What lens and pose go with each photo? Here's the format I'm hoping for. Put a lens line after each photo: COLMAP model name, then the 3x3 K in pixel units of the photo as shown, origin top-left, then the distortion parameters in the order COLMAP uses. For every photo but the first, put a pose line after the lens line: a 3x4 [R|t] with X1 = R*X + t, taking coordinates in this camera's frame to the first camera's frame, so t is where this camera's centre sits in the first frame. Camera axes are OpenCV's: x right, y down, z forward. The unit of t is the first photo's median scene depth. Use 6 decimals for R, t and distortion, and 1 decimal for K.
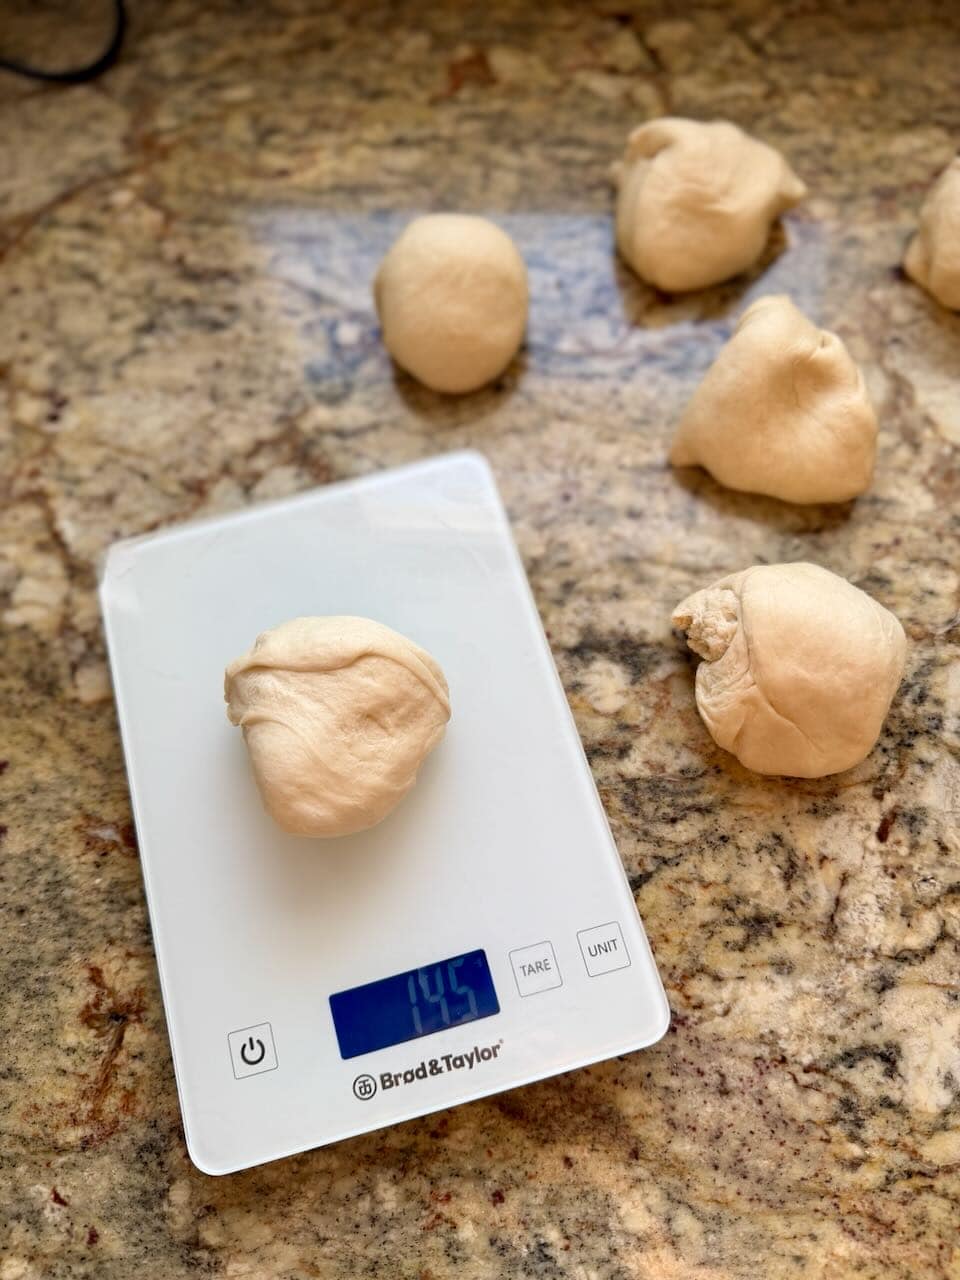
lens RADIAL K [[942.2, 0, 480.0], [0, 942.2, 640.0], [0, 0, 1]] dist [-0.042271, 0.016923]
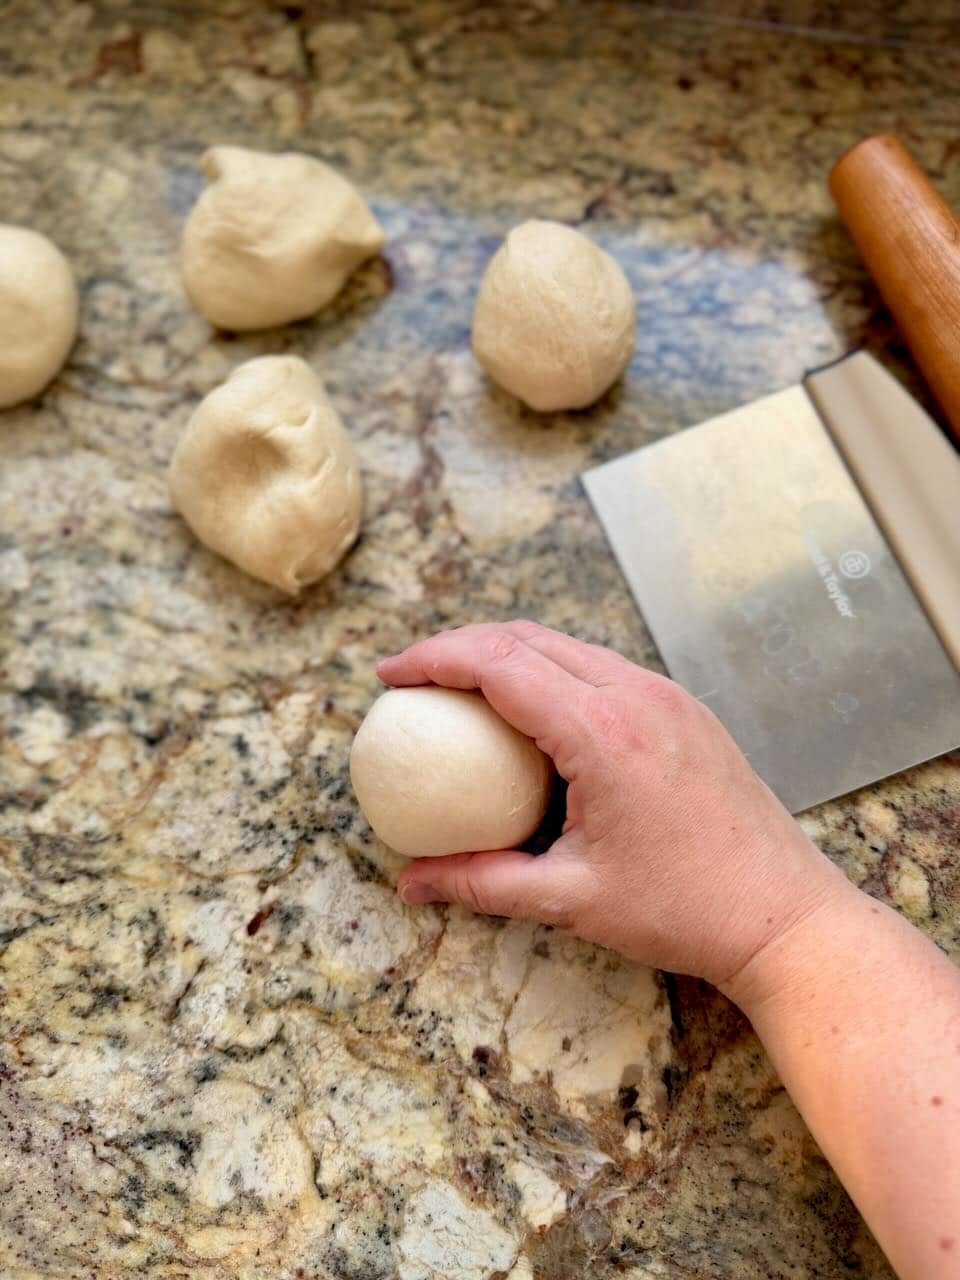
lens RADIAL K [[953.0, 0, 483.3], [0, 953.0, 649.0], [0, 0, 1]] dist [-0.042347, 0.019284]
pose [[0.989237, 0.142481, -0.033302, 0.706160], [-0.139346, 0.986788, 0.082651, -0.216067], [0.044638, -0.077121, 0.996022, 0.028203]]
